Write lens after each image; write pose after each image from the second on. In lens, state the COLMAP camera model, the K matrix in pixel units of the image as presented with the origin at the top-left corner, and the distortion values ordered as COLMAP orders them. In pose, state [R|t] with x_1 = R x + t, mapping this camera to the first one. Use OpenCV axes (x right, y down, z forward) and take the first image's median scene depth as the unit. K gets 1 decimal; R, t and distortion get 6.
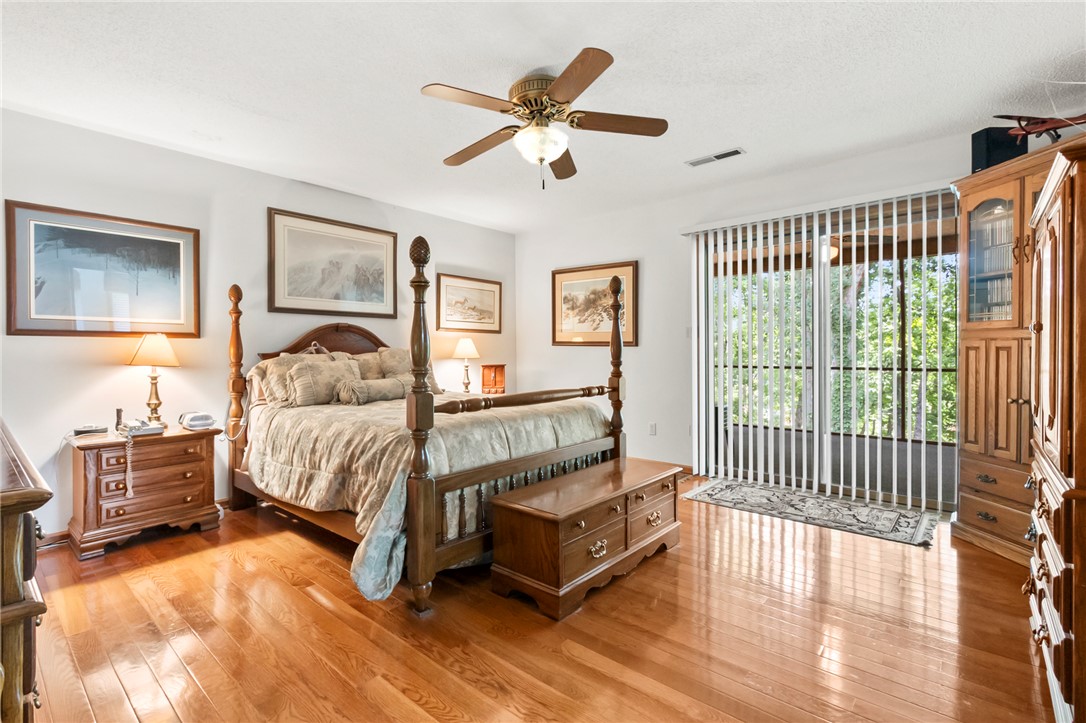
lens RADIAL K [[498.5, 0, 539.6], [0, 498.5, 354.4], [0, 0, 1]] dist [0.001832, 0.000065]
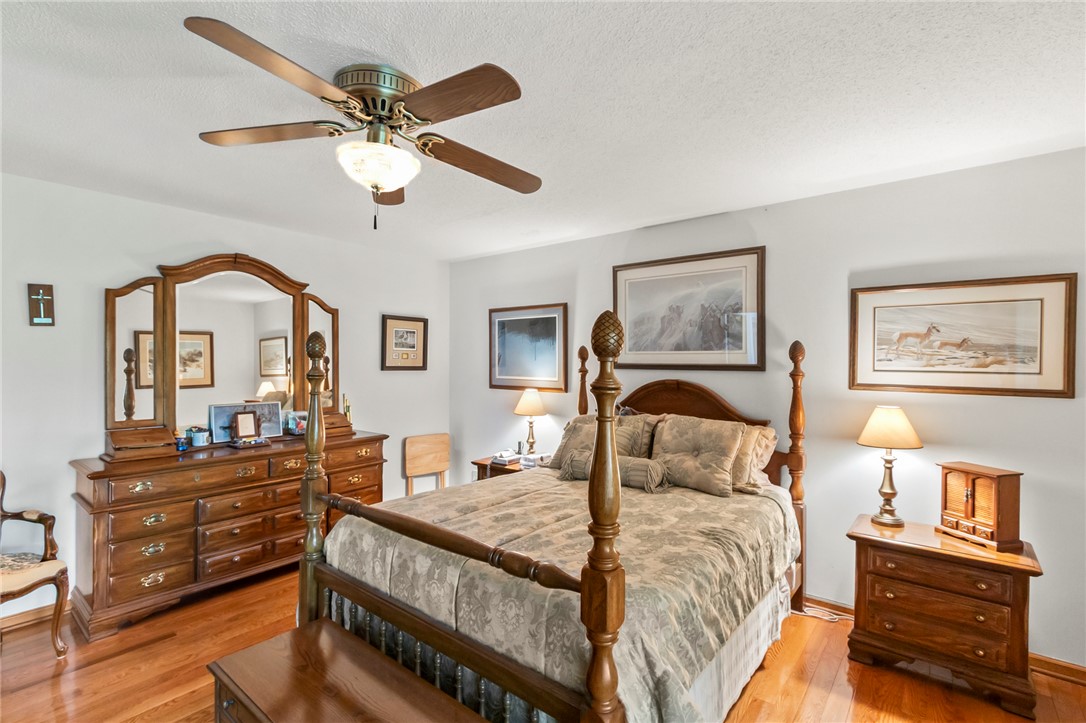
lens RADIAL K [[498.5, 0, 543.7], [0, 498.5, 361.7], [0, 0, 1]] dist [0.001832, 0.000065]
pose [[0.041930, 0.006157, -0.999102, 0.413627], [-0.011119, 0.999922, 0.005695, -0.090865], [0.999059, 0.010871, 0.041995, 0.716651]]
